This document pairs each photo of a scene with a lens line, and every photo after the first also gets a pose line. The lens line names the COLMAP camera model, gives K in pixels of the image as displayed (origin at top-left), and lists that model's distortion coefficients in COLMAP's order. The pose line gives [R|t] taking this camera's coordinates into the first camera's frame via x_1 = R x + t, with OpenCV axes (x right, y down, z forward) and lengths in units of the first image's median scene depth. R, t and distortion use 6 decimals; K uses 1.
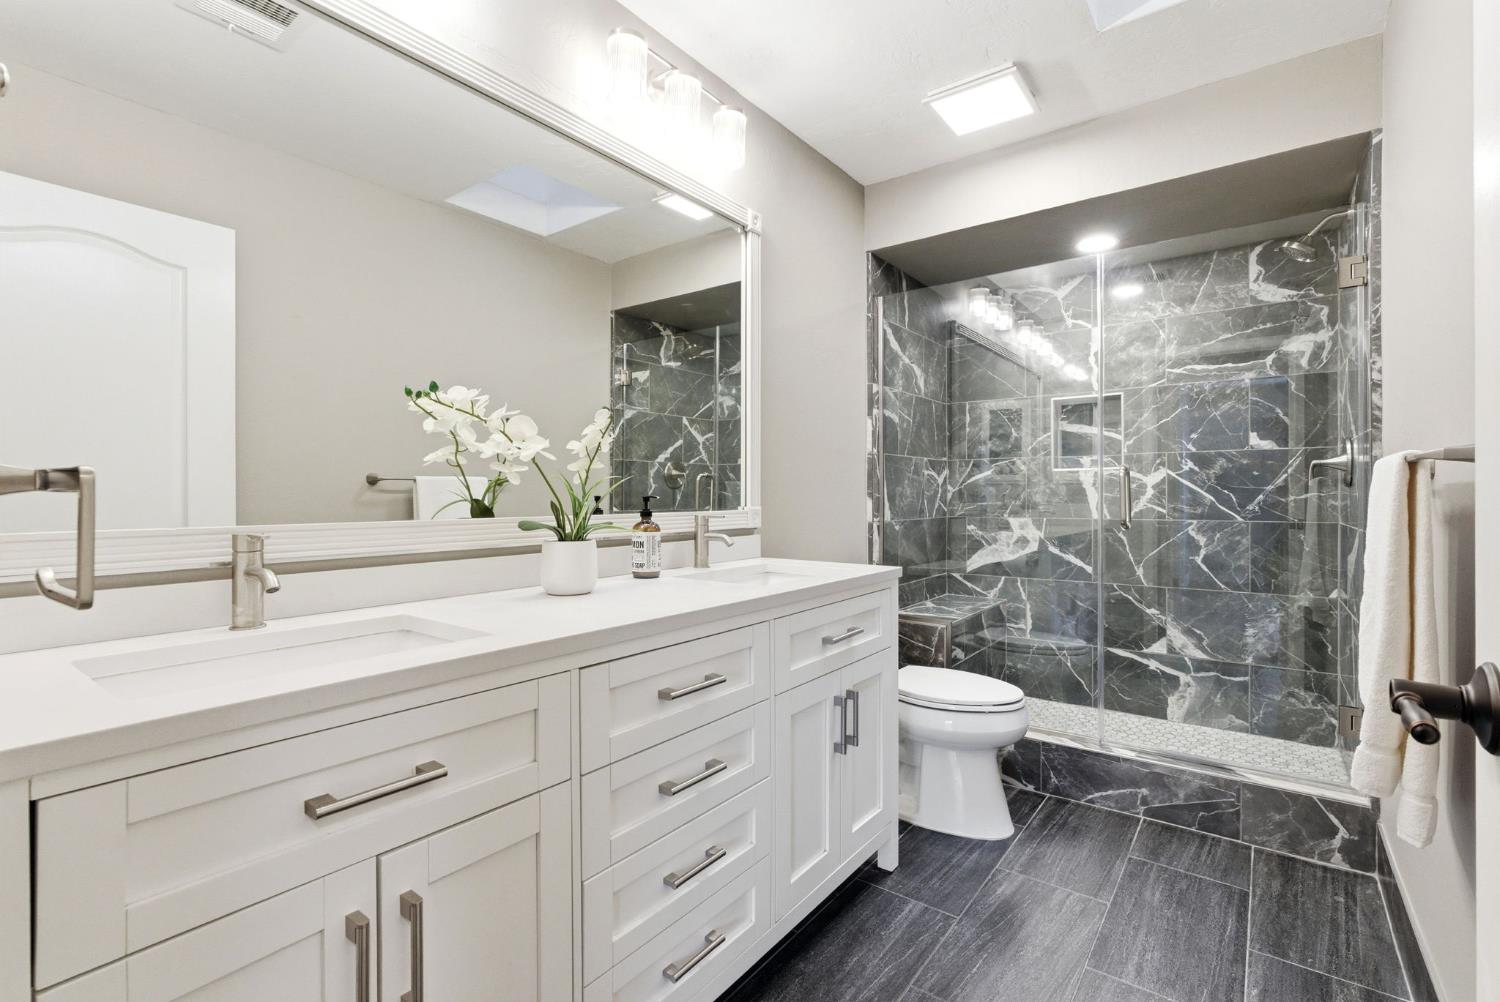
lens RADIAL K [[677.9, 0, 745.6], [0, 677.9, 491.5], [0, 0, 1]] dist [-0.000549, 0.000481]
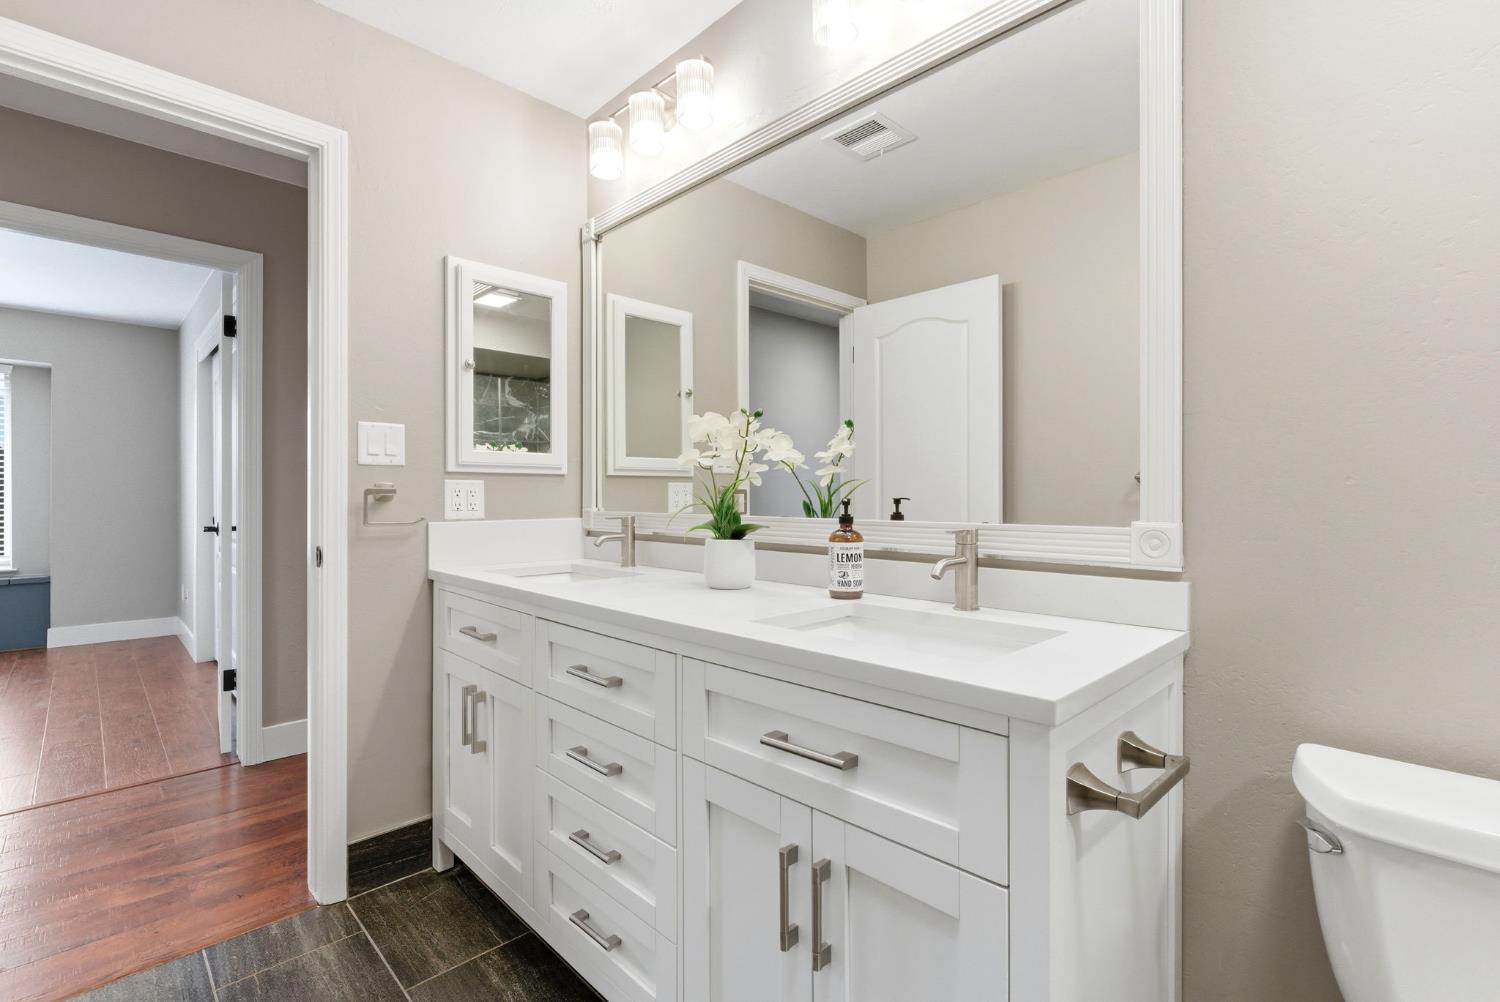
lens RADIAL K [[677.9, 0, 744.5], [0, 677.9, 503.3], [0, 0, 1]] dist [-0.000549, 0.000481]
pose [[-0.145821, 0.008329, -0.989276, 0.692741], [-0.001486, 0.999962, 0.008638, 0.006101], [0.989310, 0.002729, -0.145803, 1.025430]]
